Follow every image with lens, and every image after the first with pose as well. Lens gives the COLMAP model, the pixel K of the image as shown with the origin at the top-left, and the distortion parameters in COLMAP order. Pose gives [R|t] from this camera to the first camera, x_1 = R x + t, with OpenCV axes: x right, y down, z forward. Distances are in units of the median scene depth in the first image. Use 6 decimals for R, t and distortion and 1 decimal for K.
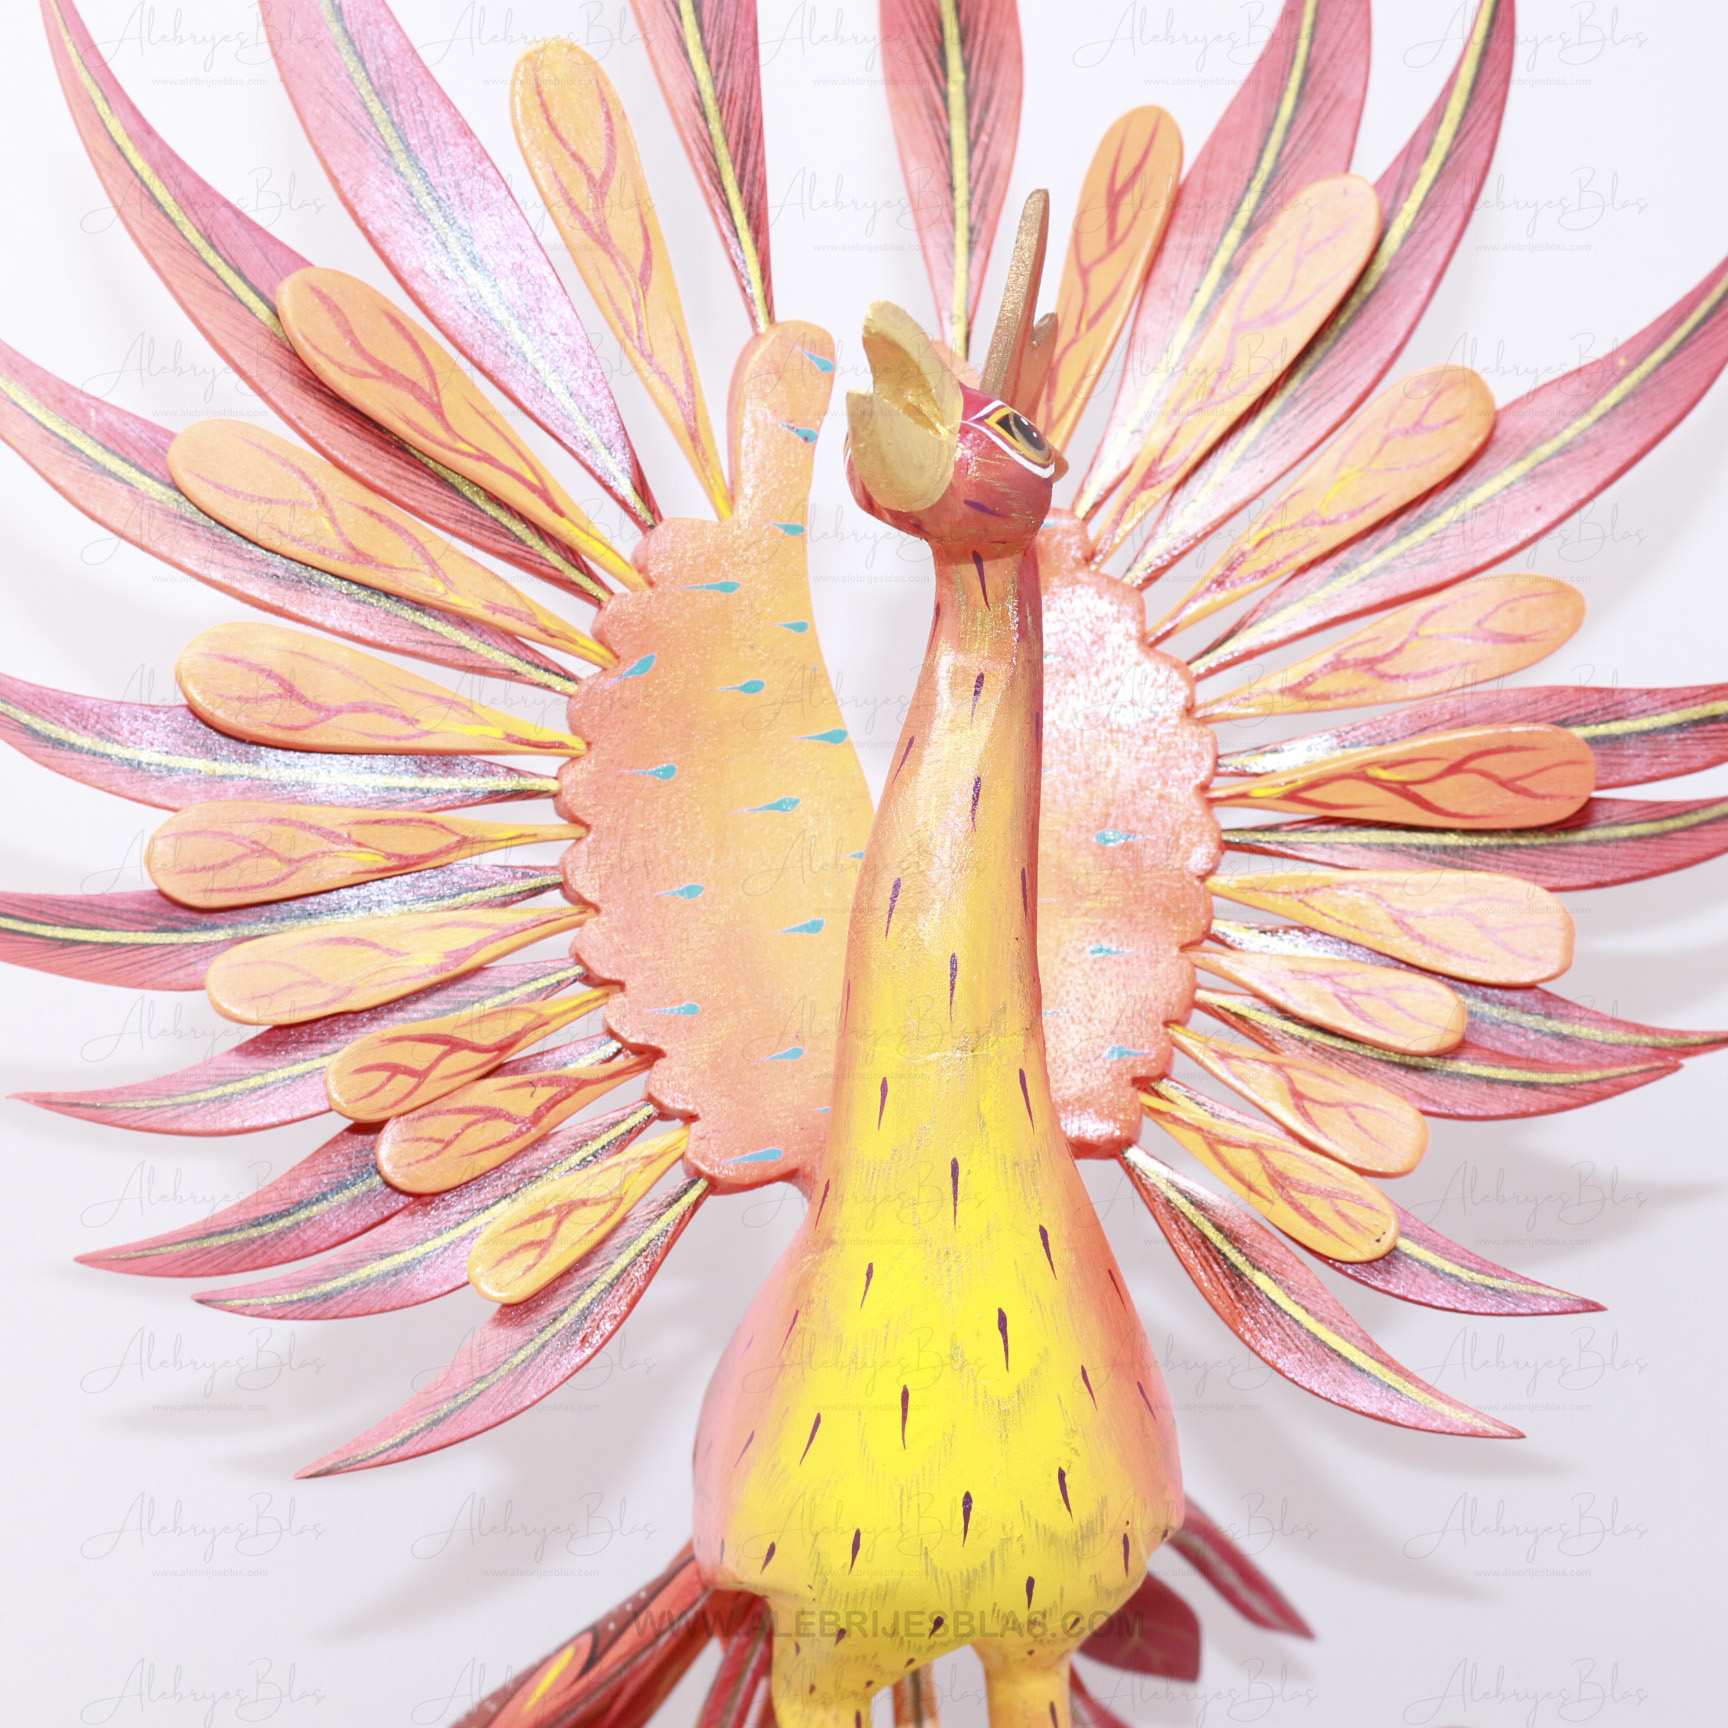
lens RADIAL K [[1991.1, 0, 865.2], [0, 1991.1, 864.0], [0, 0, 1]] dist [-0.001505, 0.000000]
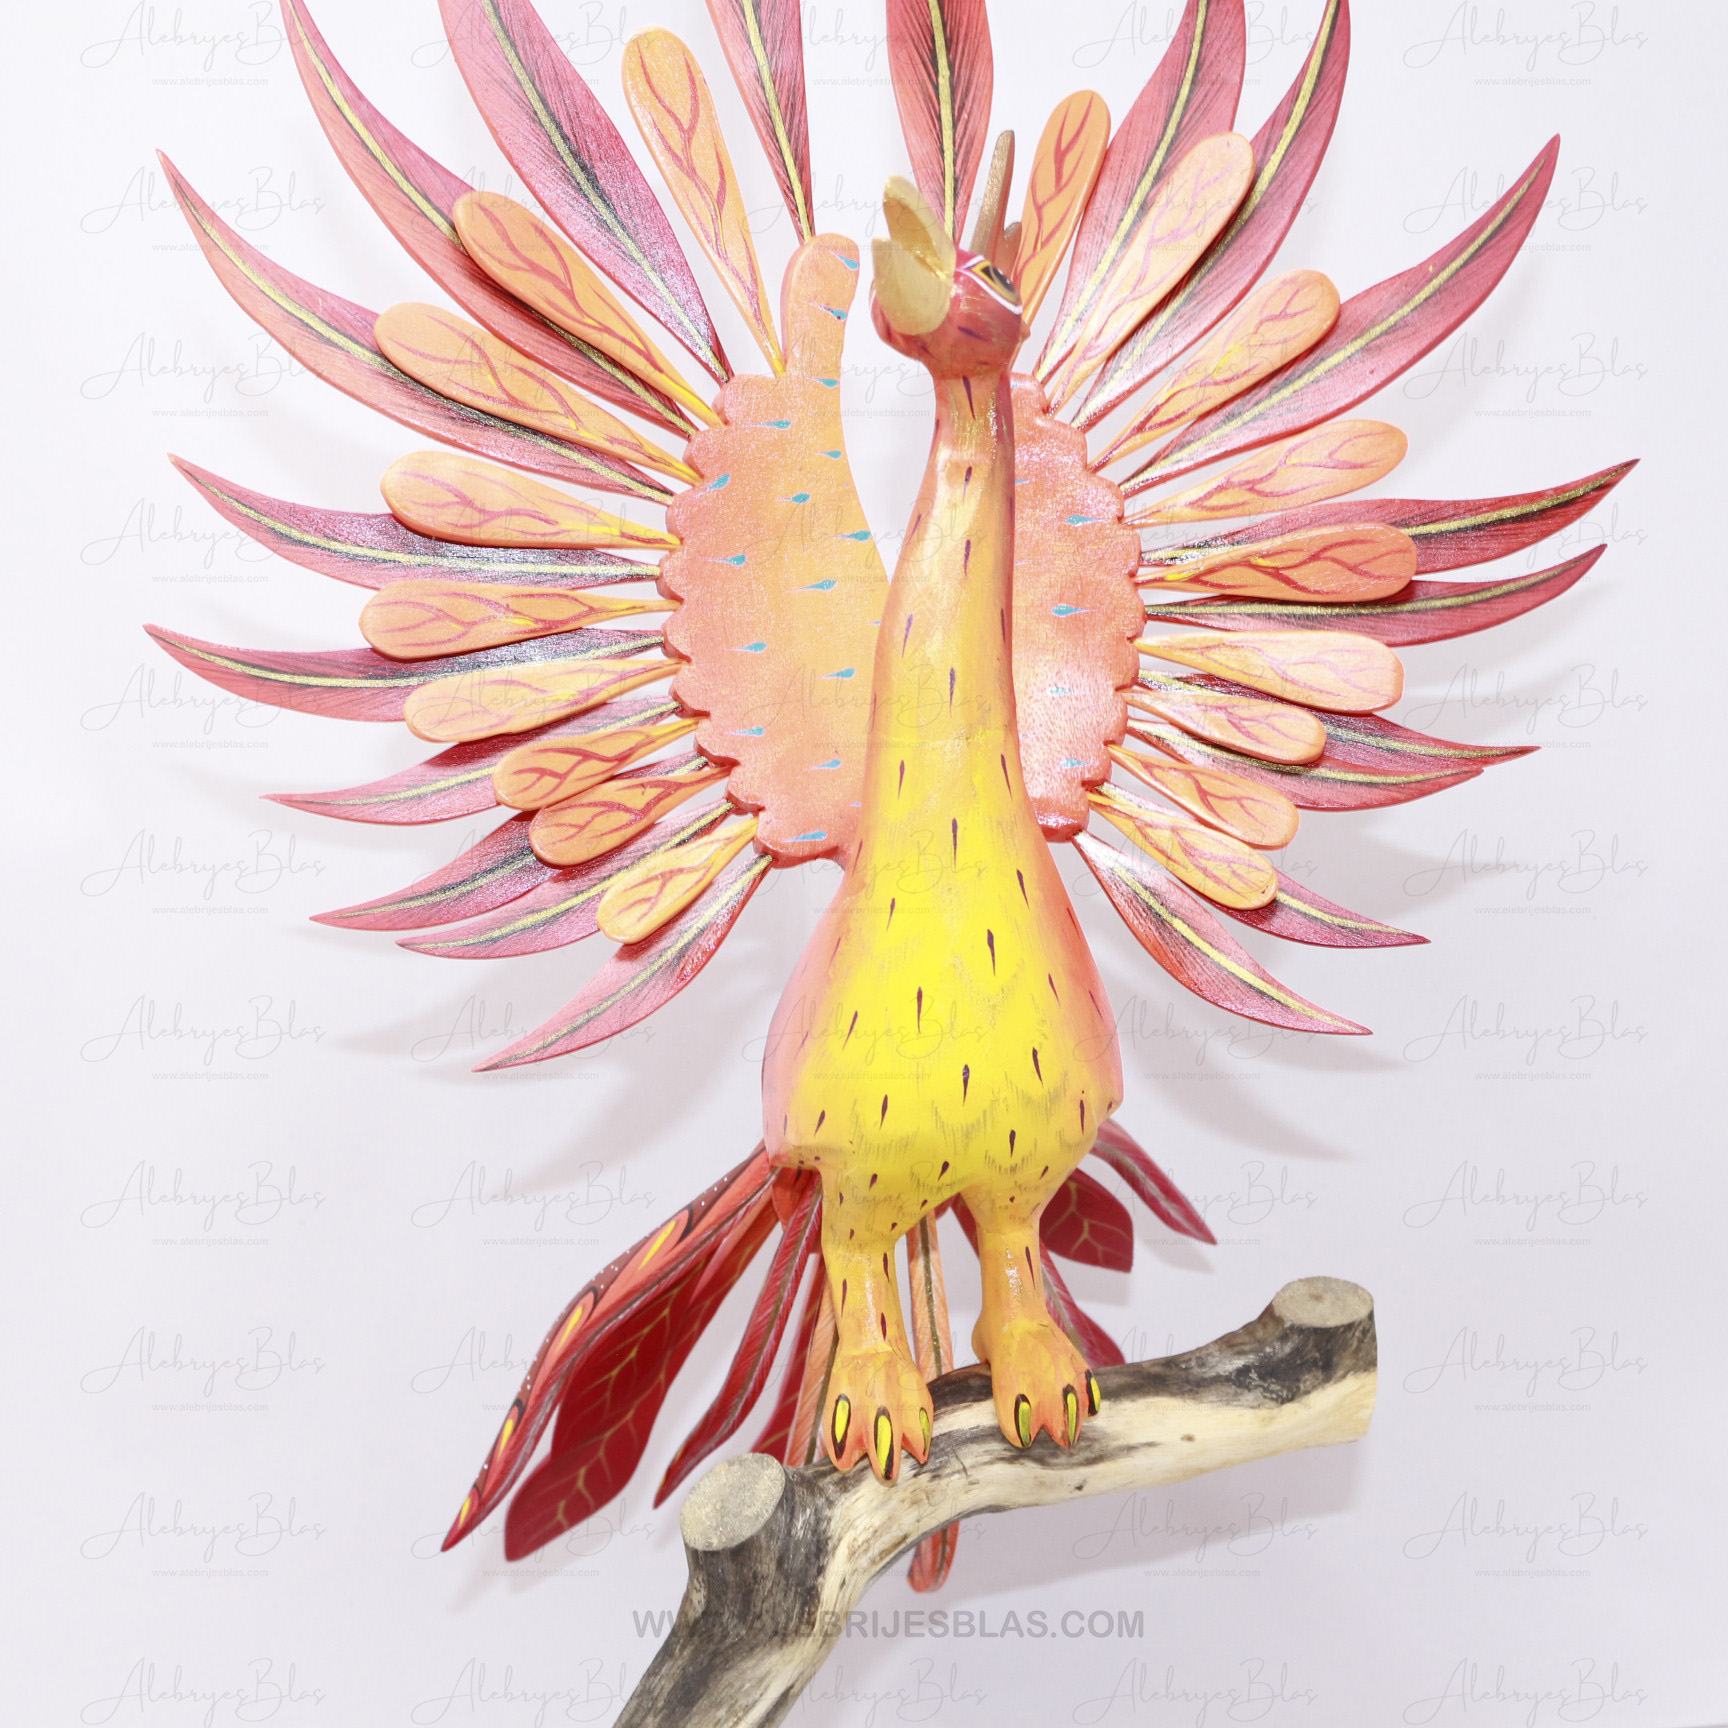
lens RADIAL K [[1454.0, 0, 864.9], [0, 1454.0, 861.8], [0, 0, 1]] dist [-0.014818, 0.003086]
pose [[0.999956, -0.009391, 0.000295, -0.015616], [0.009393, 0.999936, -0.006359, 0.169051], [-0.000235, 0.006361, 0.999980, 0.002887]]
